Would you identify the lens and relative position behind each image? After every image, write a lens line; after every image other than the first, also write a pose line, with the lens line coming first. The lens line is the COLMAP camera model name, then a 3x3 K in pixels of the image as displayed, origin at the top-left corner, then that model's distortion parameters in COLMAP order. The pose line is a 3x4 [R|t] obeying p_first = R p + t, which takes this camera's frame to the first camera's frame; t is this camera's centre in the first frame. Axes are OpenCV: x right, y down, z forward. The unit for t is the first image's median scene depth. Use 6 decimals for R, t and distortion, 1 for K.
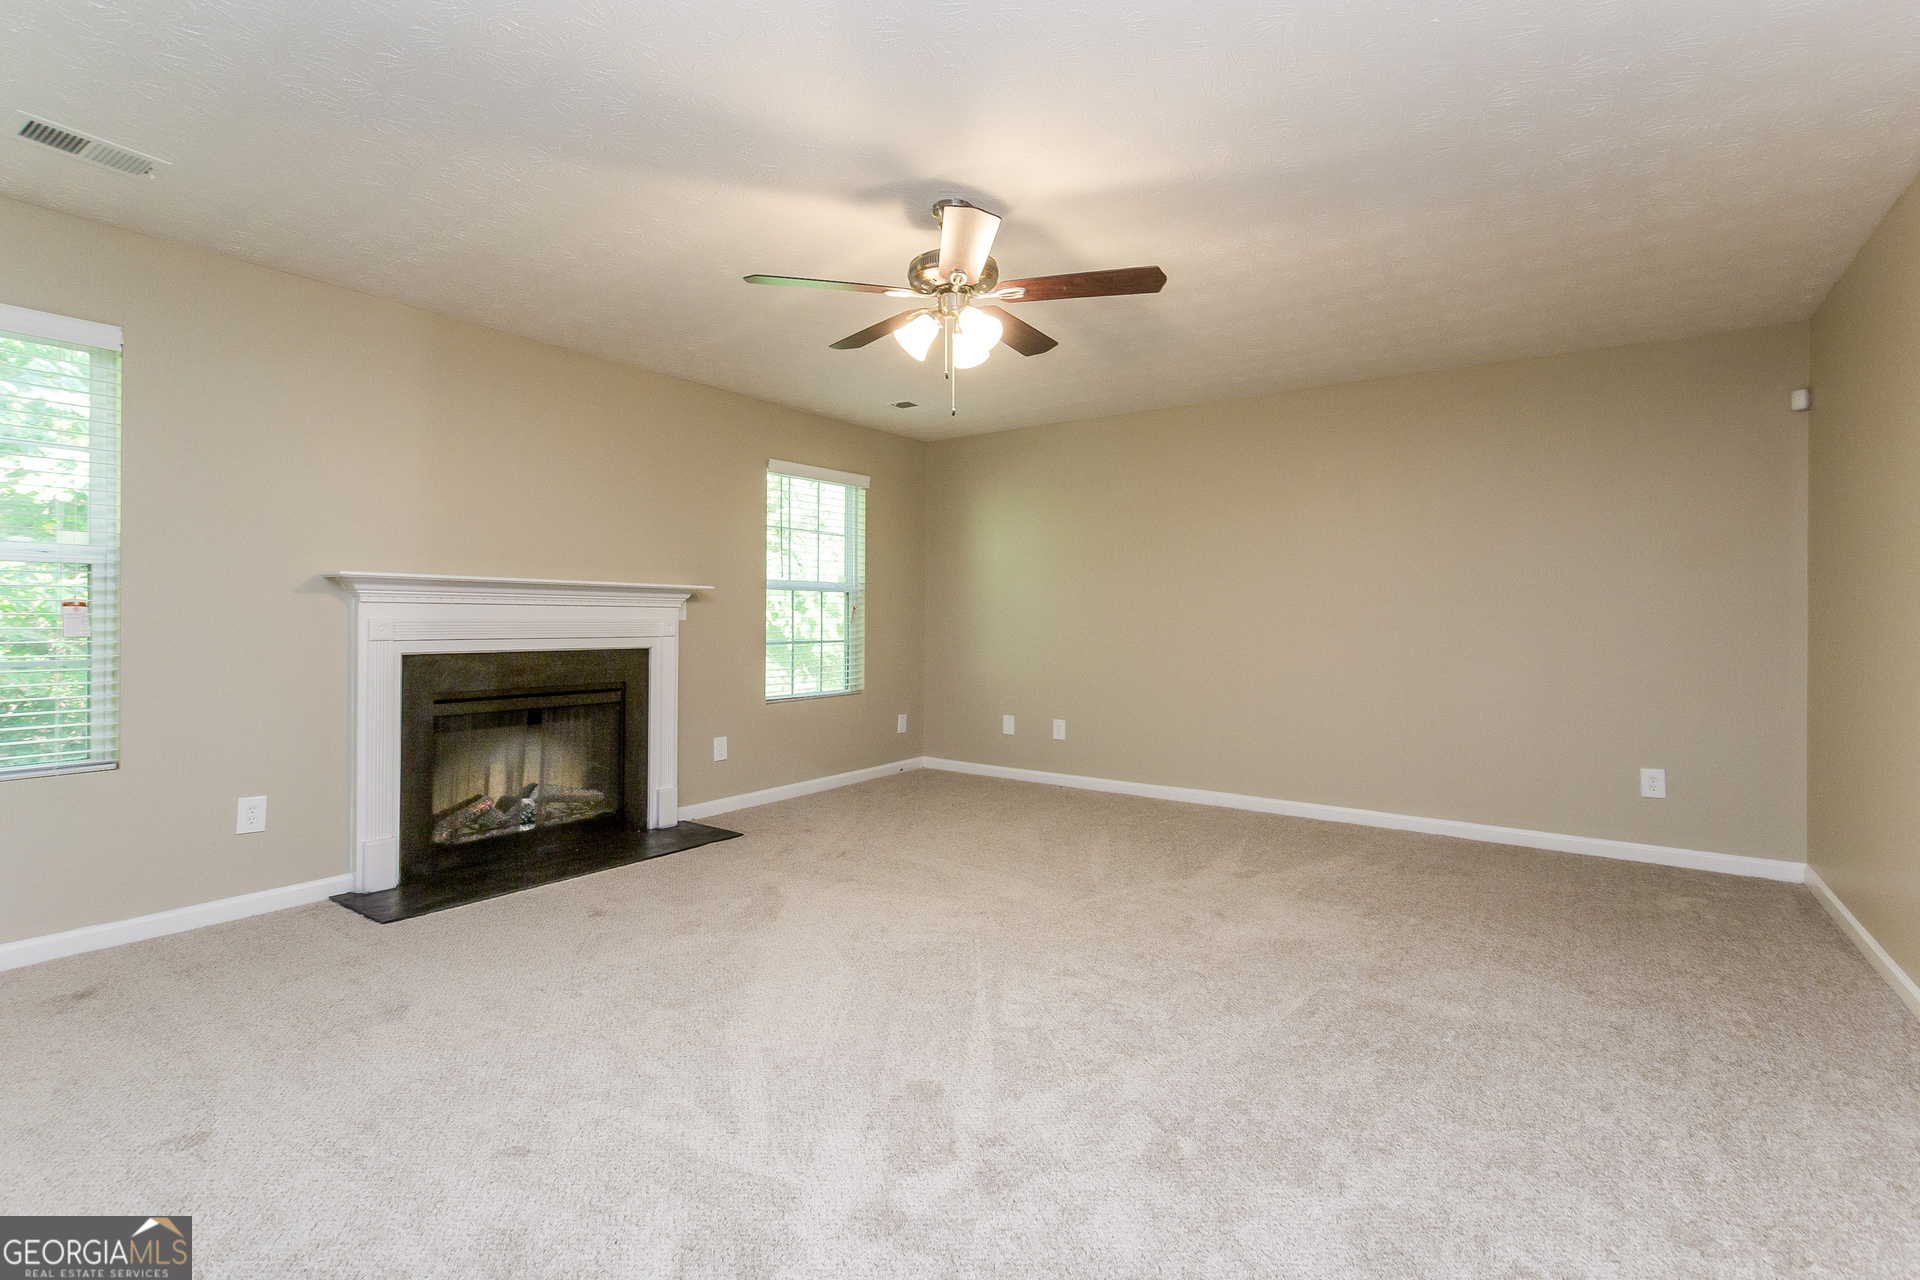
lens RADIAL K [[890.6, 0, 961.1], [0, 890.6, 627.8], [0, 0, 1]] dist [-0.000160, -0.000113]
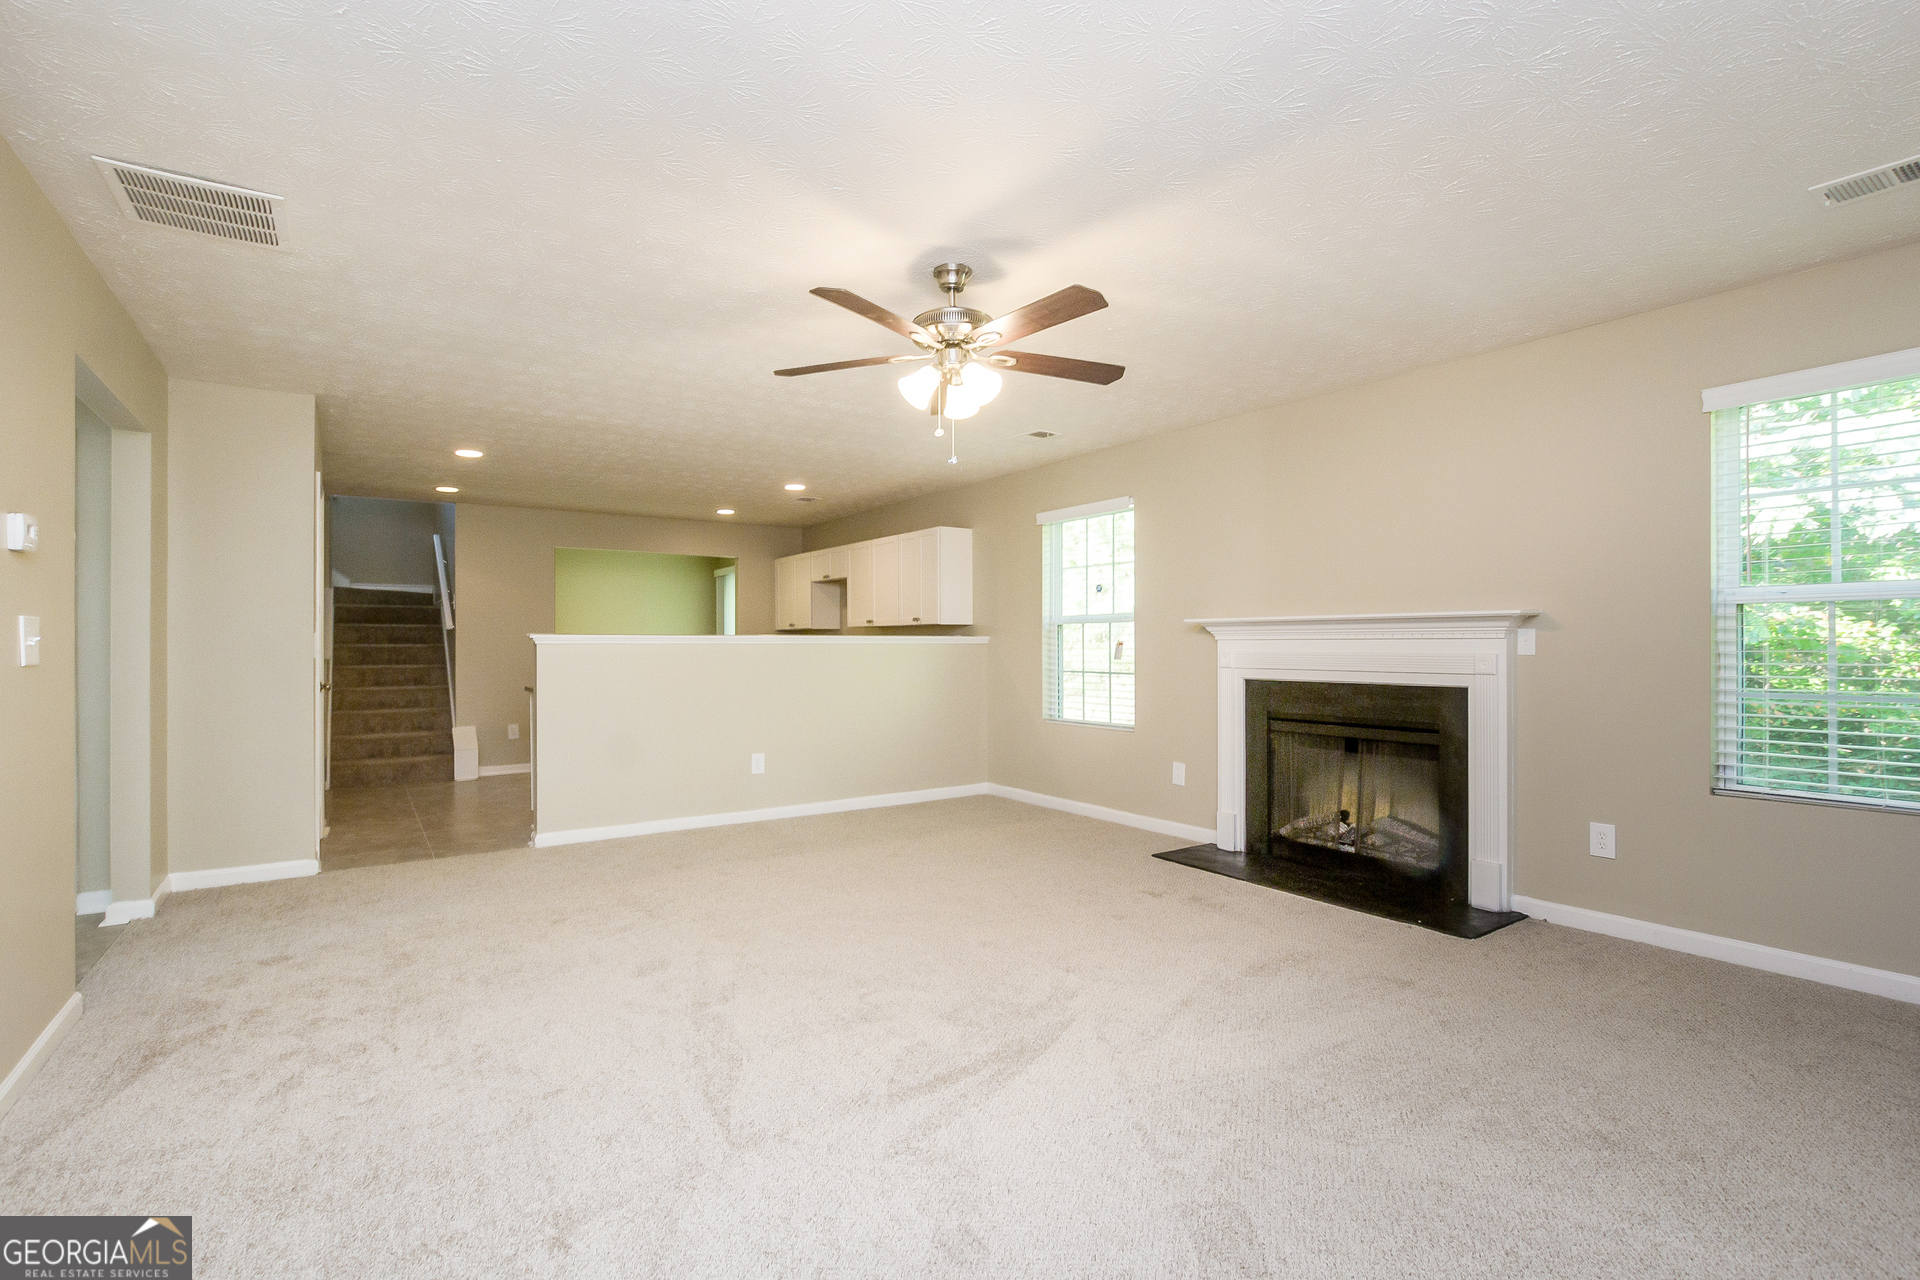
lens RADIAL K [[890.6, 0, 955.5], [0, 890.6, 651.9], [0, 0, 1]] dist [-0.000160, -0.000113]
pose [[-0.342936, -0.006354, -0.939337, 0.798747], [-0.014262, 0.999897, -0.001557, -0.002808], [0.939251, 0.012863, -0.342991, 1.097739]]
